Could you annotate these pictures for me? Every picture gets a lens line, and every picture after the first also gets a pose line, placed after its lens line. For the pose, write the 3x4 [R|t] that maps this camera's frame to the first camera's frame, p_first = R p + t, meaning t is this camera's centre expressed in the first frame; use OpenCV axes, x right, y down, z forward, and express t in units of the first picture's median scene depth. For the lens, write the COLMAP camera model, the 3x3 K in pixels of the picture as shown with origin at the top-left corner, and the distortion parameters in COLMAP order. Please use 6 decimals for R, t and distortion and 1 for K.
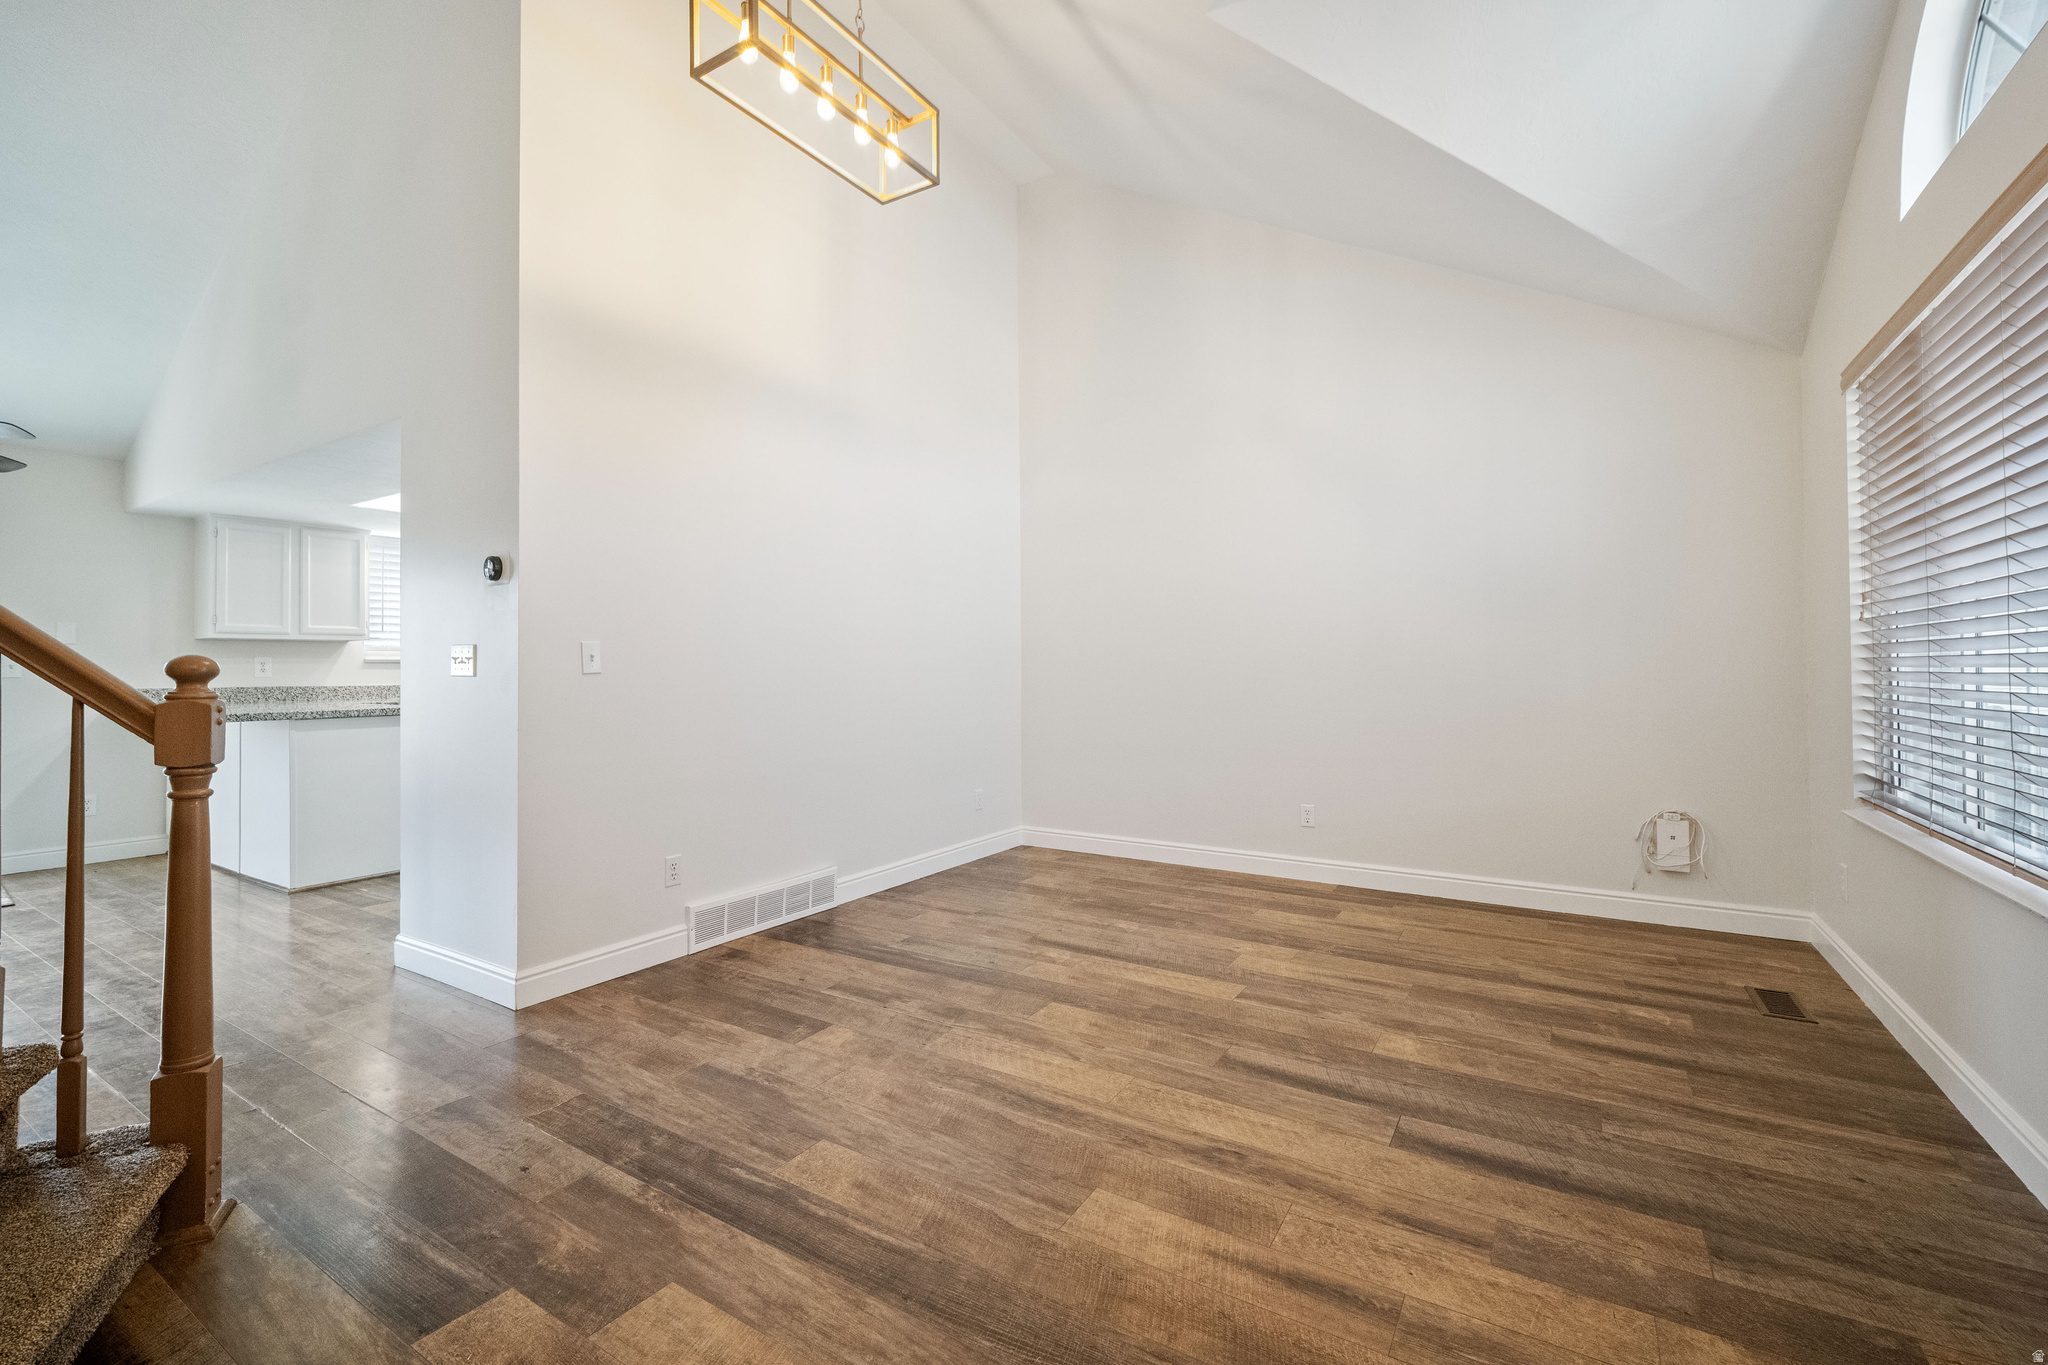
lens RADIAL K [[853.0, 0, 1026.6], [0, 853.0, 674.3], [0, 0, 1]] dist [0.001102, -0.000012]
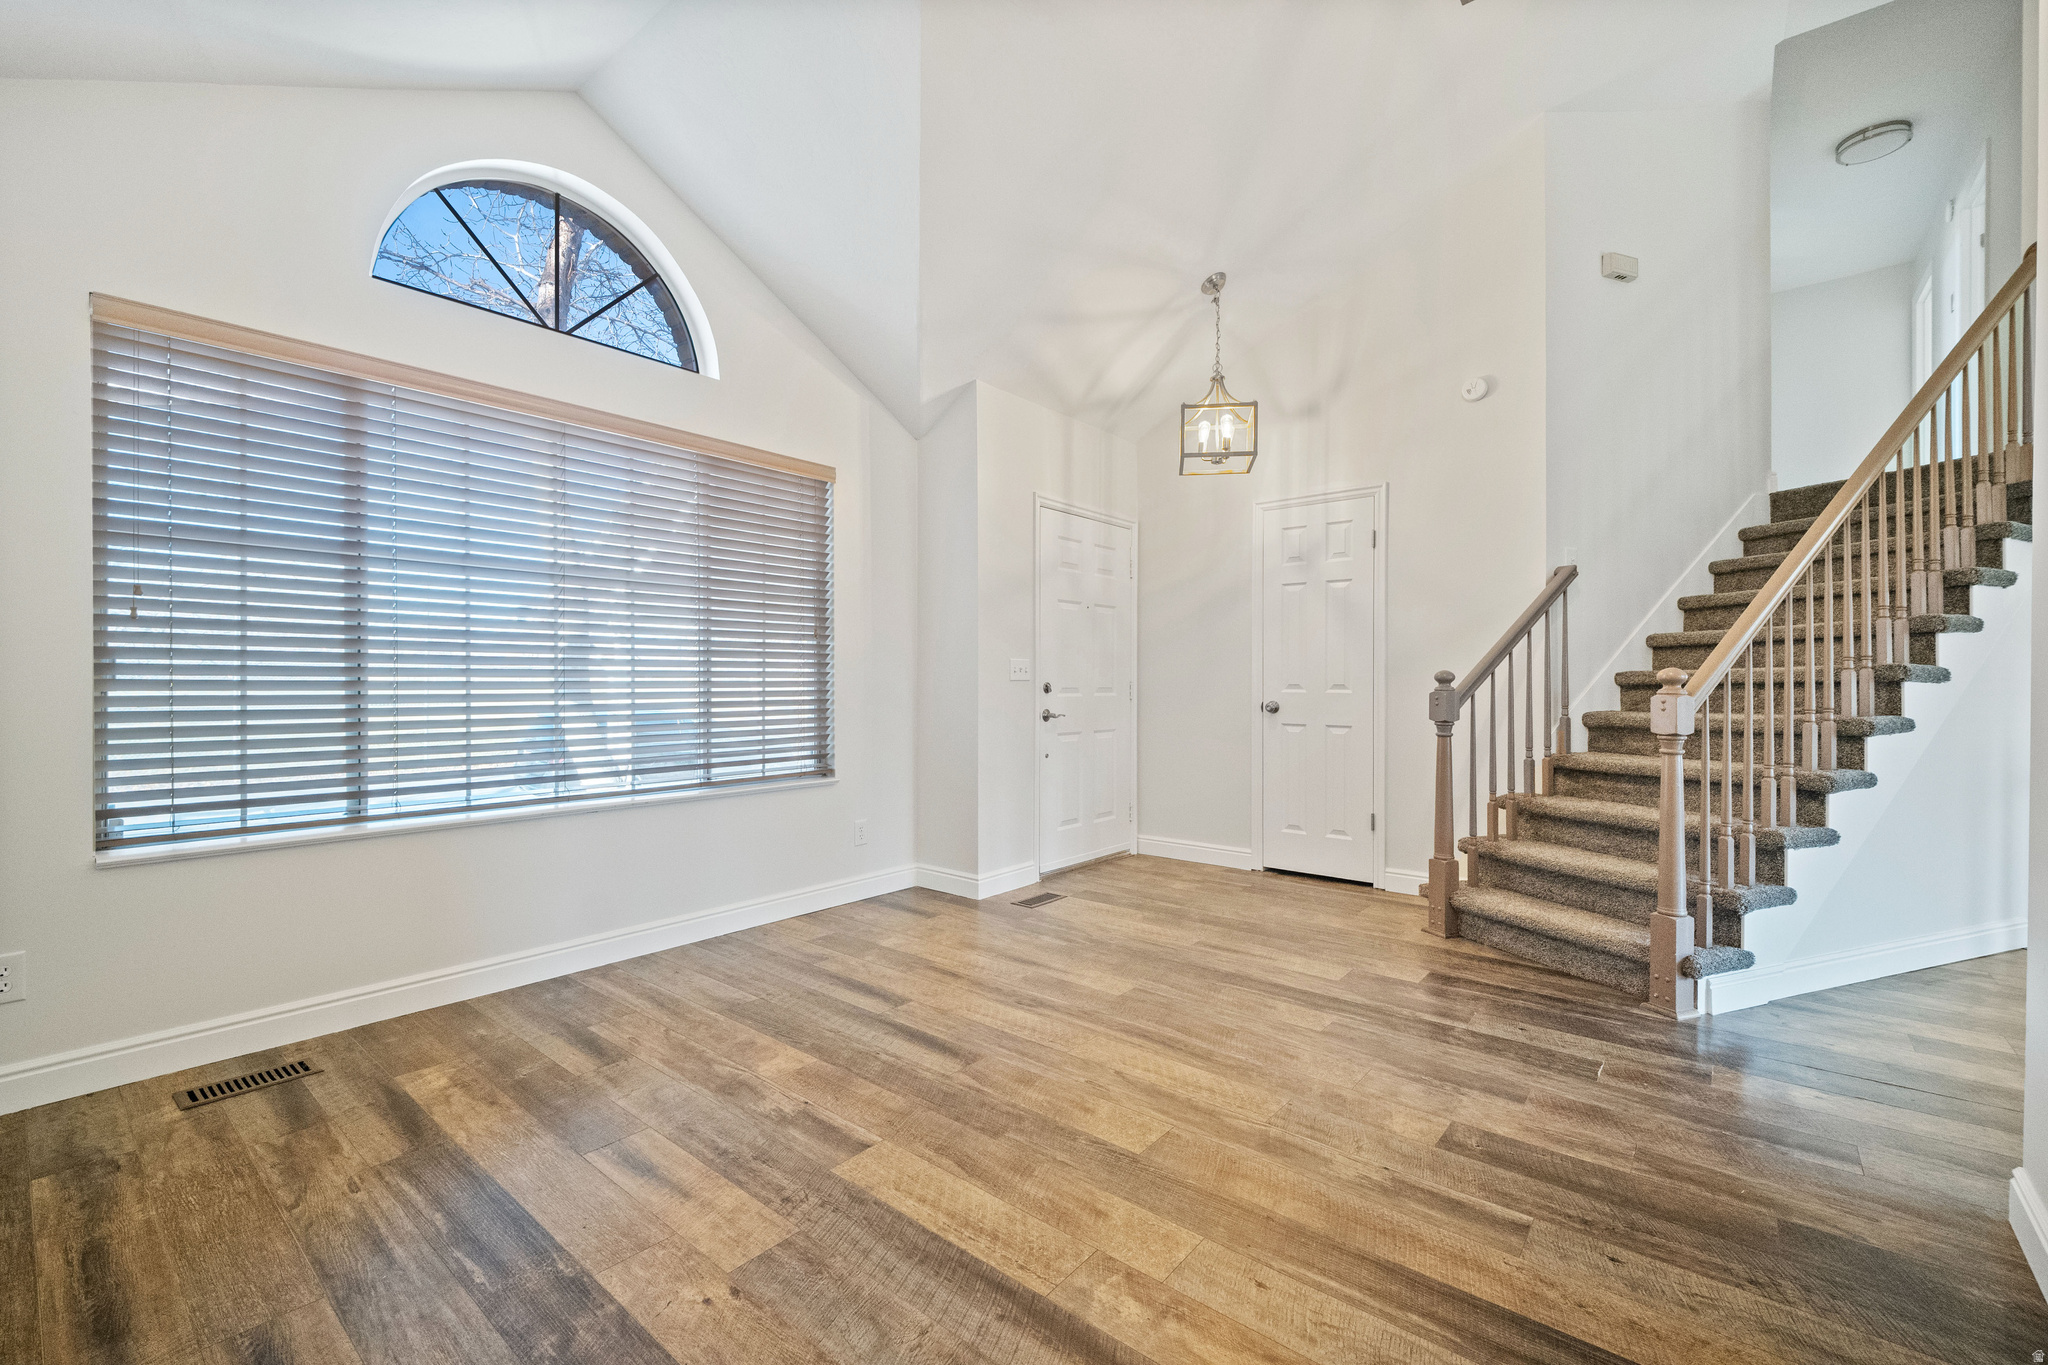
lens RADIAL K [[853.0, 0, 1013.1], [0, 853.0, 676.9], [0, 0, 1]] dist [0.001102, -0.000012]
pose [[-0.989912, 0.002643, 0.141657, 0.035972], [0.002440, 0.999996, -0.001603, -0.004086], [-0.141661, -0.001242, -0.989914, 1.913271]]
